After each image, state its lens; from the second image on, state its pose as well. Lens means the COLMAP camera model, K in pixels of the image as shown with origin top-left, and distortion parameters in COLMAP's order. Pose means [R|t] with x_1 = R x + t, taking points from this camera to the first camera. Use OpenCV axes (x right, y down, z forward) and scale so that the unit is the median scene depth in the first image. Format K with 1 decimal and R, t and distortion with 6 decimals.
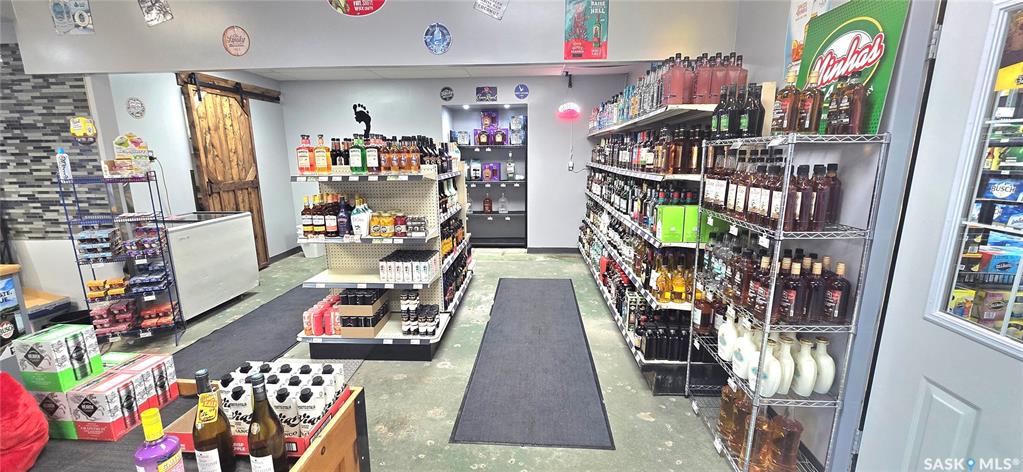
lens RADIAL K [[416.8, 0, 509.8], [0, 416.8, 240.9], [0, 0, 1]] dist [-0.000935, -0.000191]
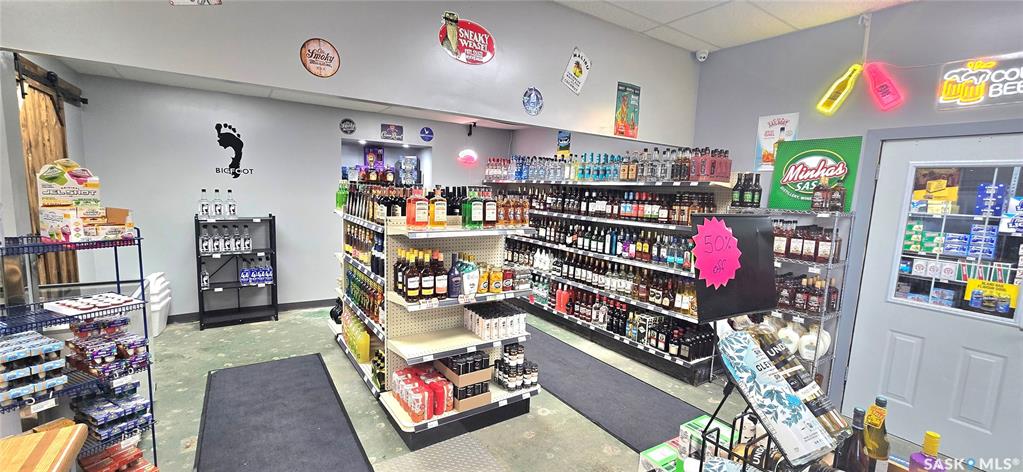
lens RADIAL K [[416.8, 0, 507.0], [0, 416.8, 243.4], [0, 0, 1]] dist [-0.000935, -0.000191]
pose [[0.799421, -0.038741, 0.599521, -0.836568], [0.078511, 0.996097, -0.040322, -0.080735], [-0.595619, 0.079303, 0.799343, 0.206067]]
